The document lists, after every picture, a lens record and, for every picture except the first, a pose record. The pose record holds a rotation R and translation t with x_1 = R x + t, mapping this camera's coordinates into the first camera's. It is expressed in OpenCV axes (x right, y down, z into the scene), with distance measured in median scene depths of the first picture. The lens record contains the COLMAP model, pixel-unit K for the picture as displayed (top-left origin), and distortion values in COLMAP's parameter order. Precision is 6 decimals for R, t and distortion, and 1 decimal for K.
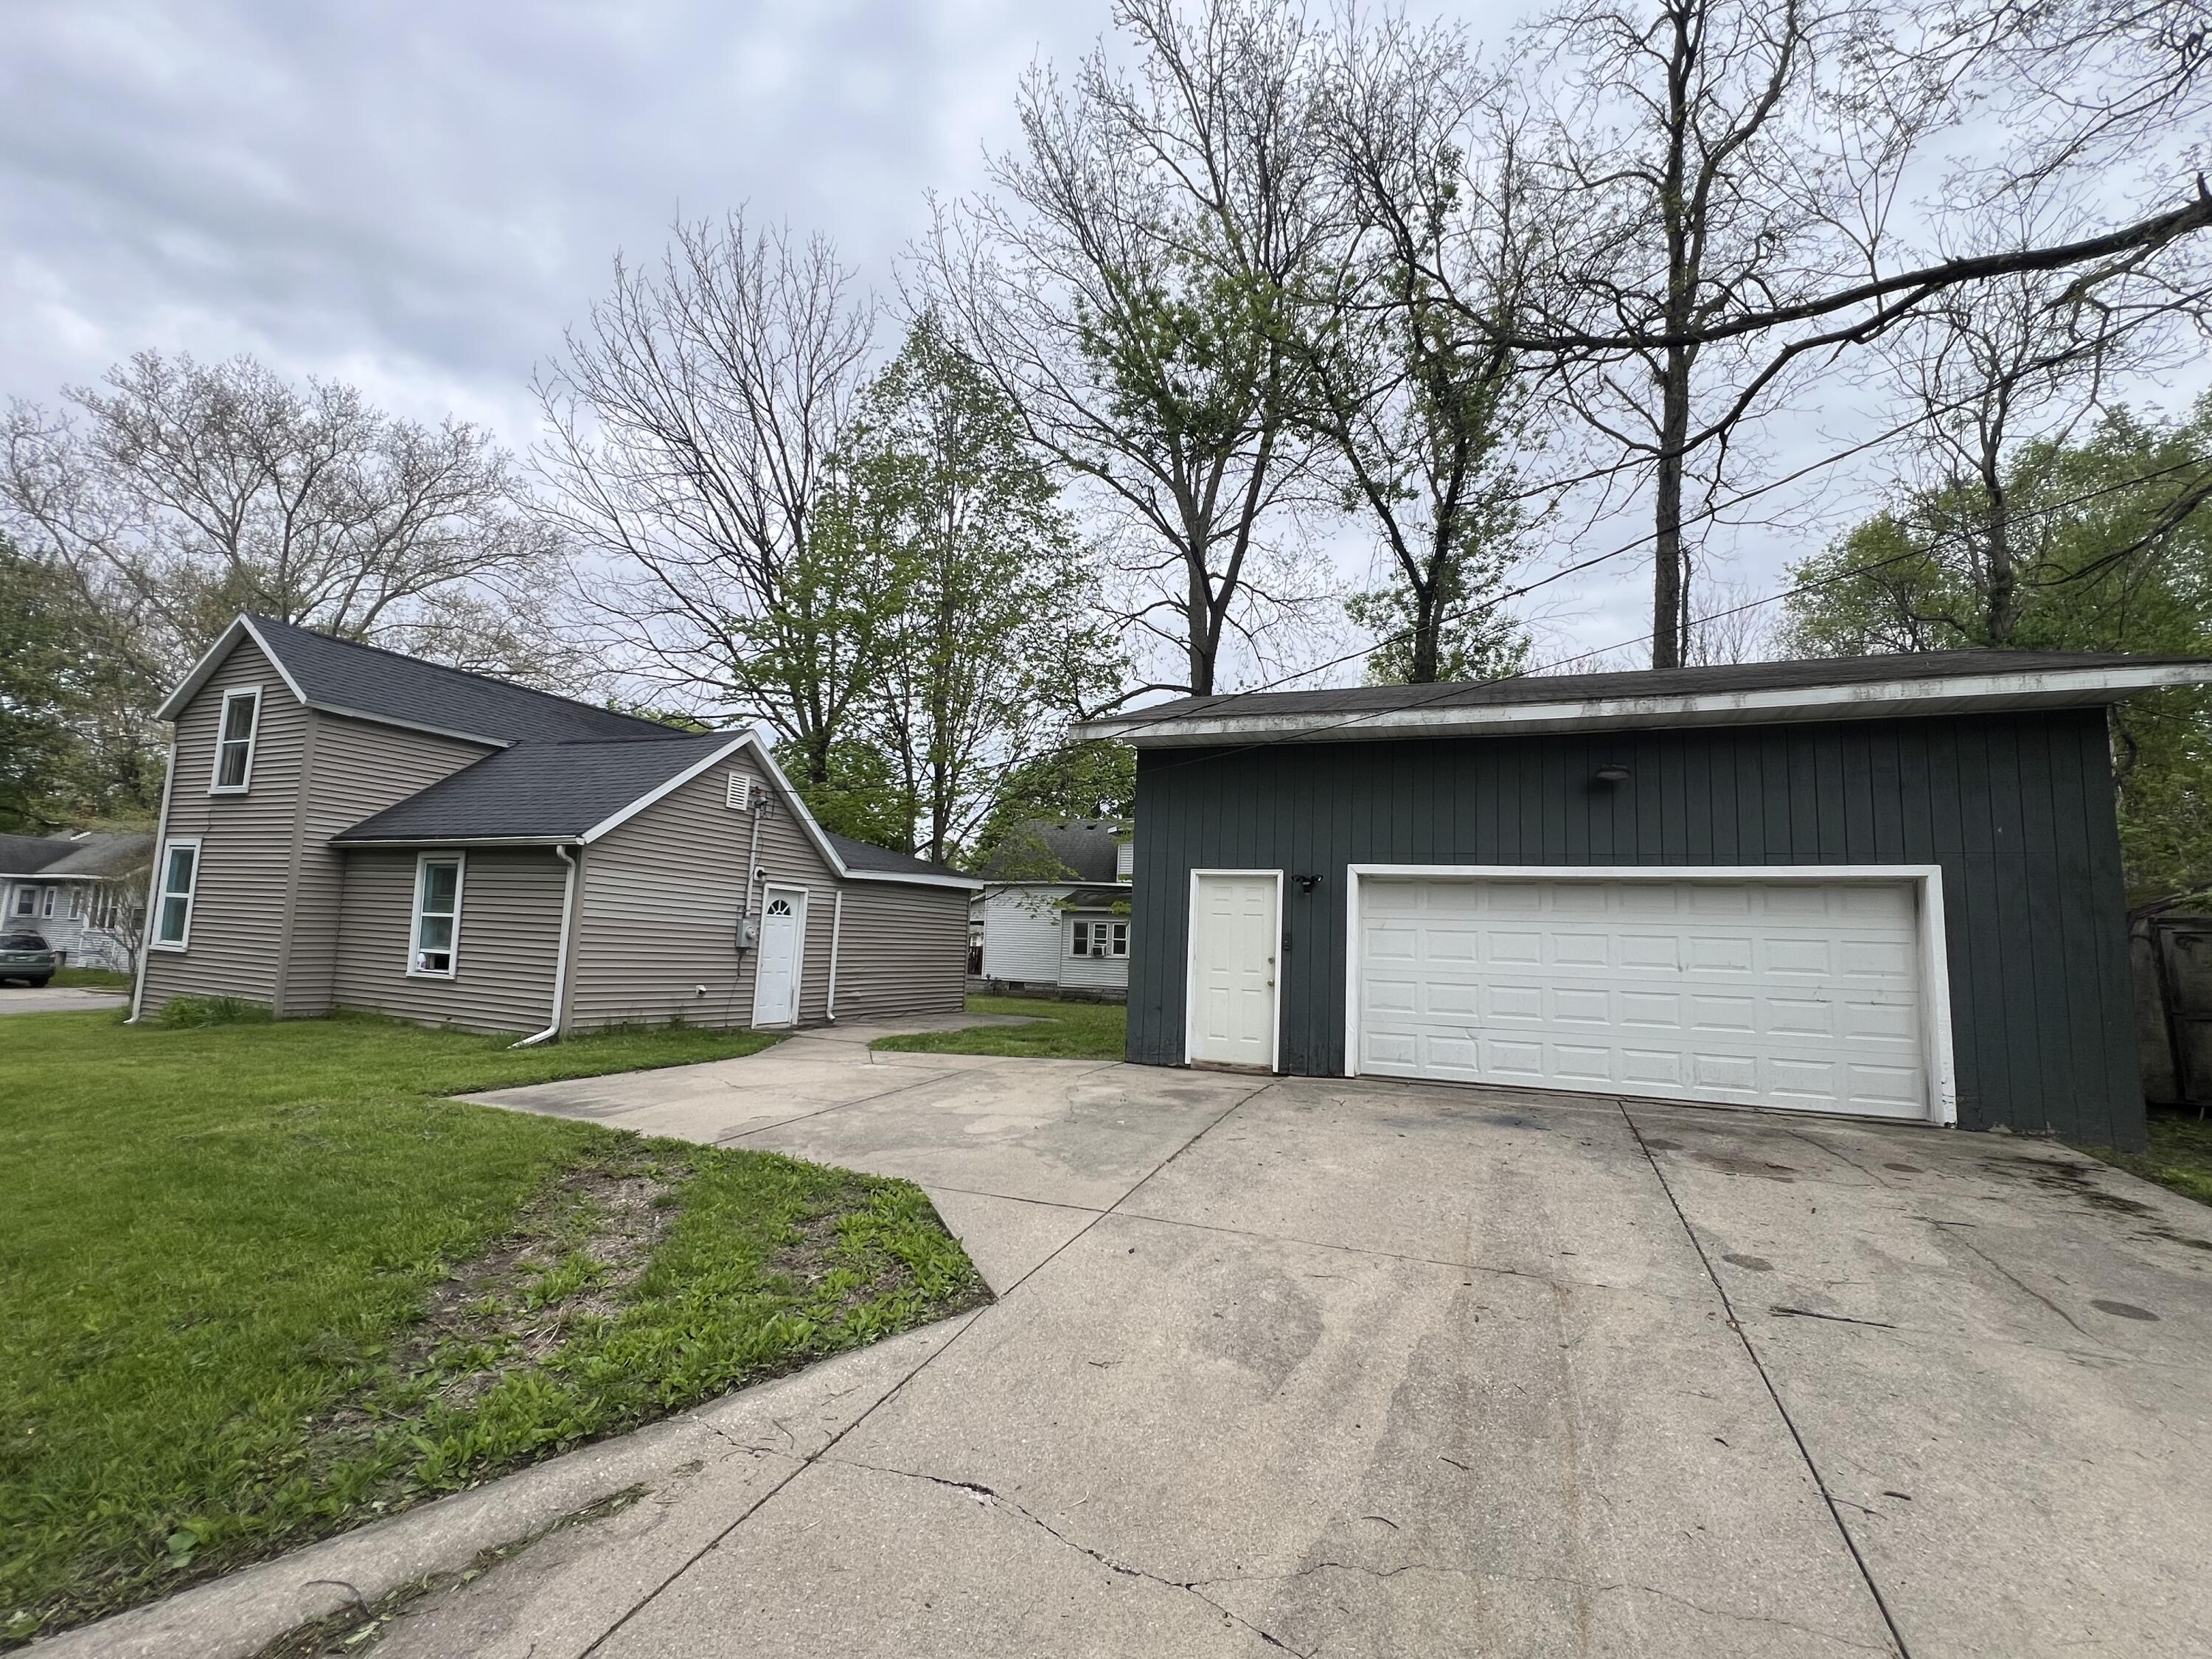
lens RADIAL K [[960.1, 0, 1106.0], [0, 960.1, 829.5], [0, 0, 1]] dist [0.000980, -0.005818]
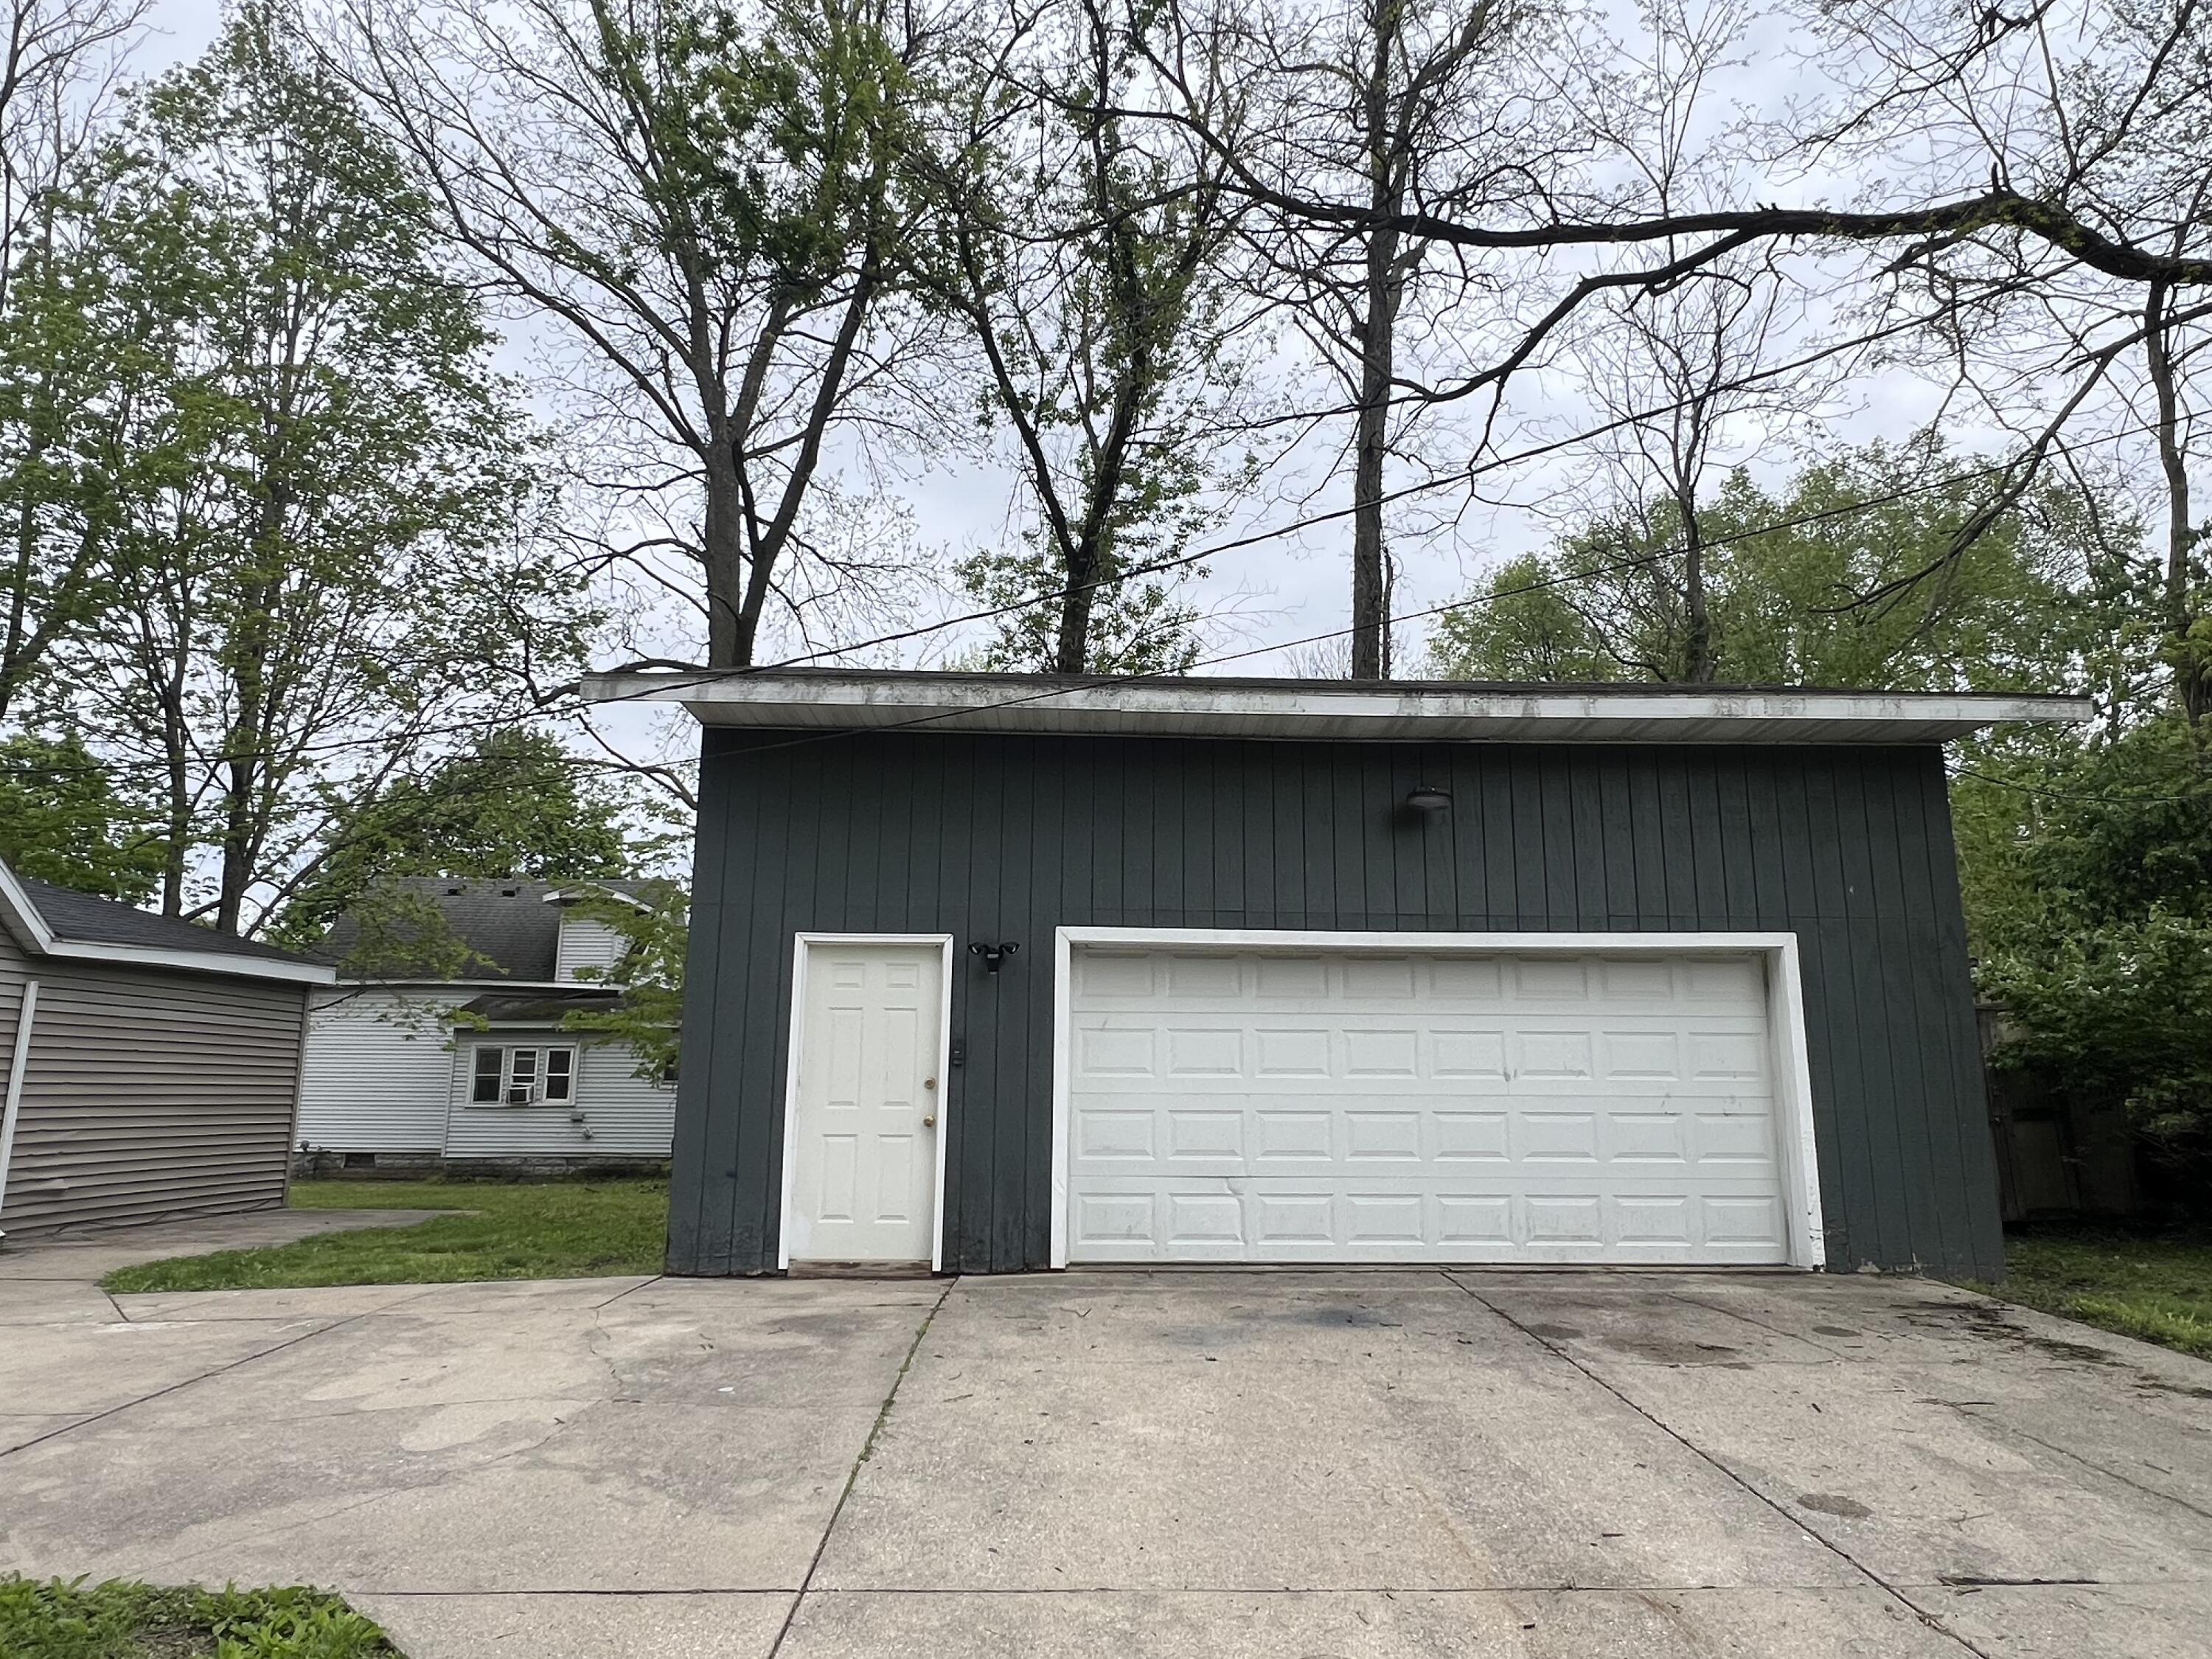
lens RADIAL K [[1373.3, 0, 1106.0], [0, 1373.3, 829.5], [0, 0, 1]] dist [-0.001814, -0.004175]
pose [[0.913915, 0.046748, 0.403204, -0.047685], [-0.021055, 0.997468, -0.067923, 0.018560], [-0.405358, 0.053586, 0.912586, 0.088658]]
